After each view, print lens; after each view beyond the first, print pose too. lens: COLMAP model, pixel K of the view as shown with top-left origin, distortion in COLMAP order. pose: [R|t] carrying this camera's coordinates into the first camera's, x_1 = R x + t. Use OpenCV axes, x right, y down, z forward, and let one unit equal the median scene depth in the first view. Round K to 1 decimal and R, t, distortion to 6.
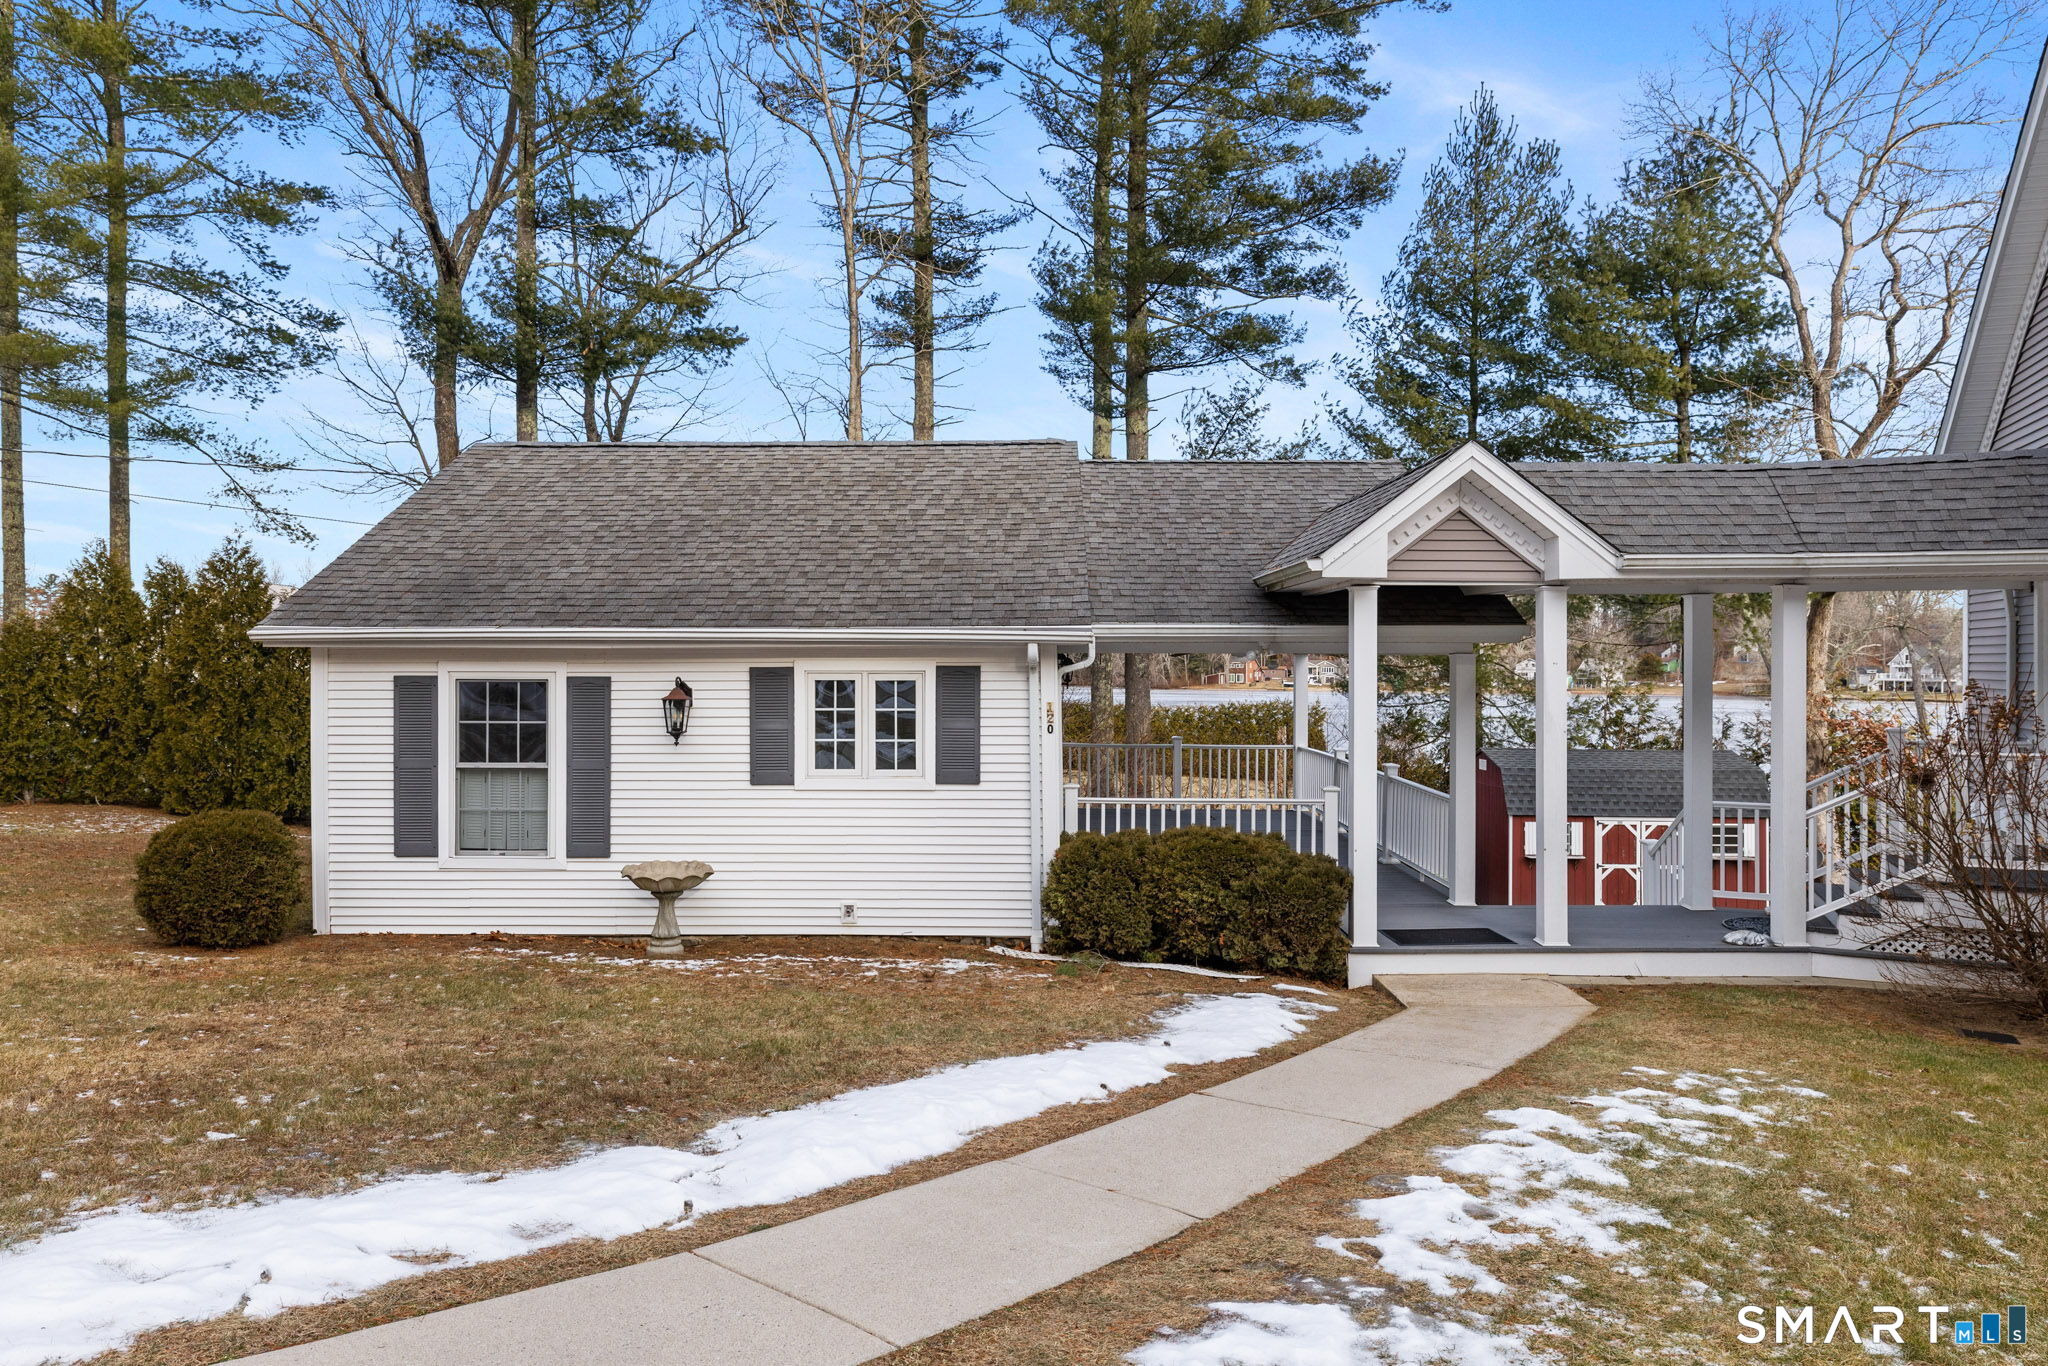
lens RADIAL K [[1307.8, 0, 1024.0], [0, 1307.8, 683.0], [0, 0, 1]] dist [0.002306, -0.002514]
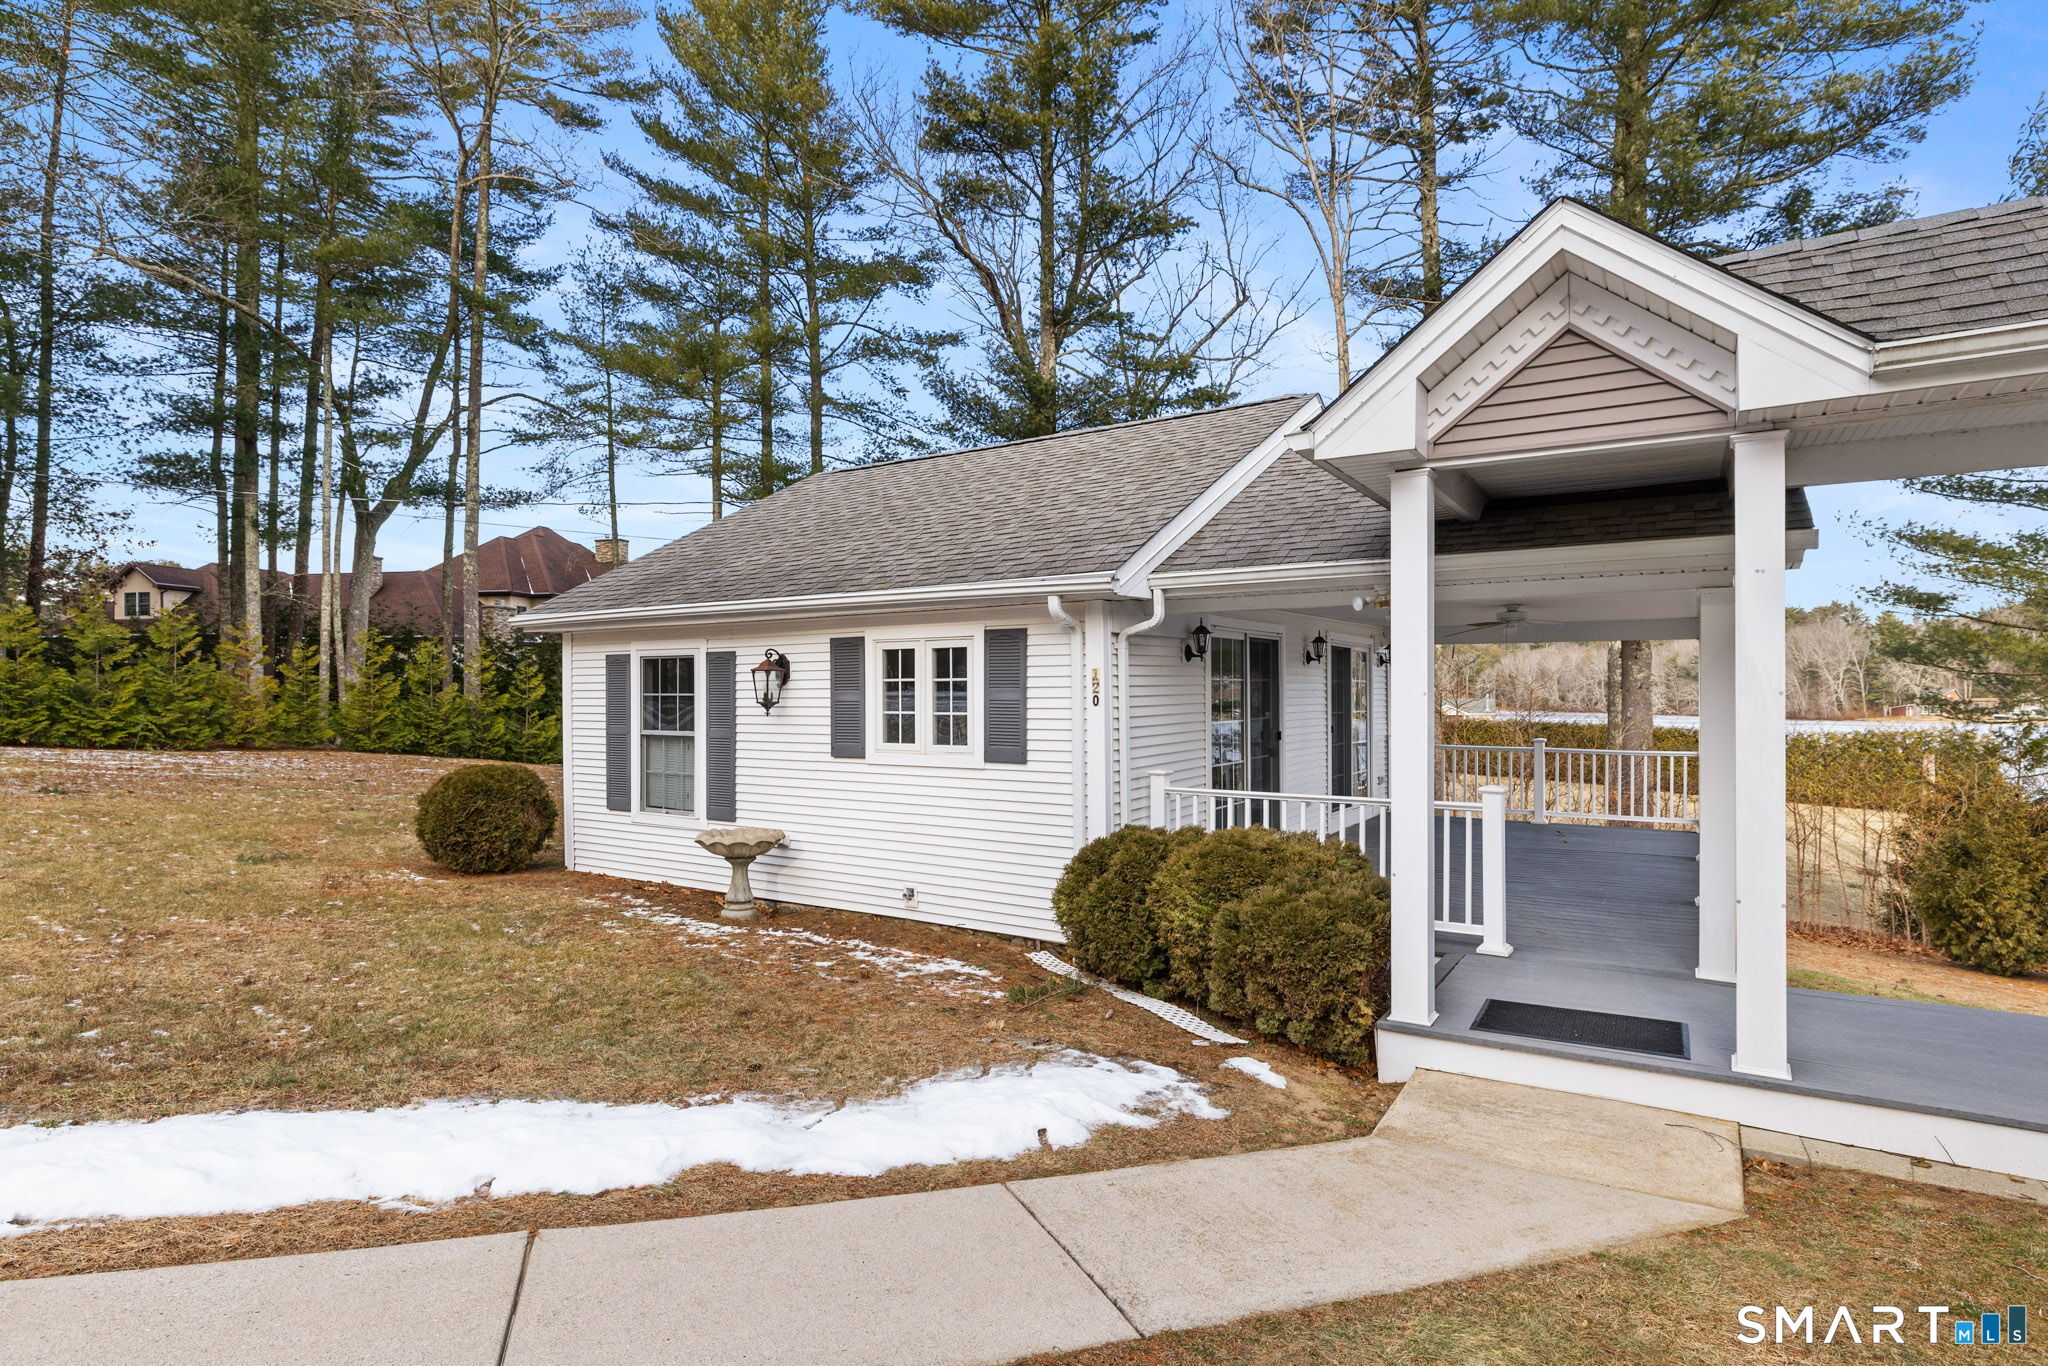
lens RADIAL K [[1043.9, 0, 1028.8], [0, 1043.9, 711.2], [0, 0, 1]] dist [-0.001416, 0.000733]
pose [[0.855119, 0.007199, -0.518381, 0.326964], [-0.007246, 0.999972, 0.001935, 0.040771], [0.518380, 0.002101, 0.855148, 0.403088]]
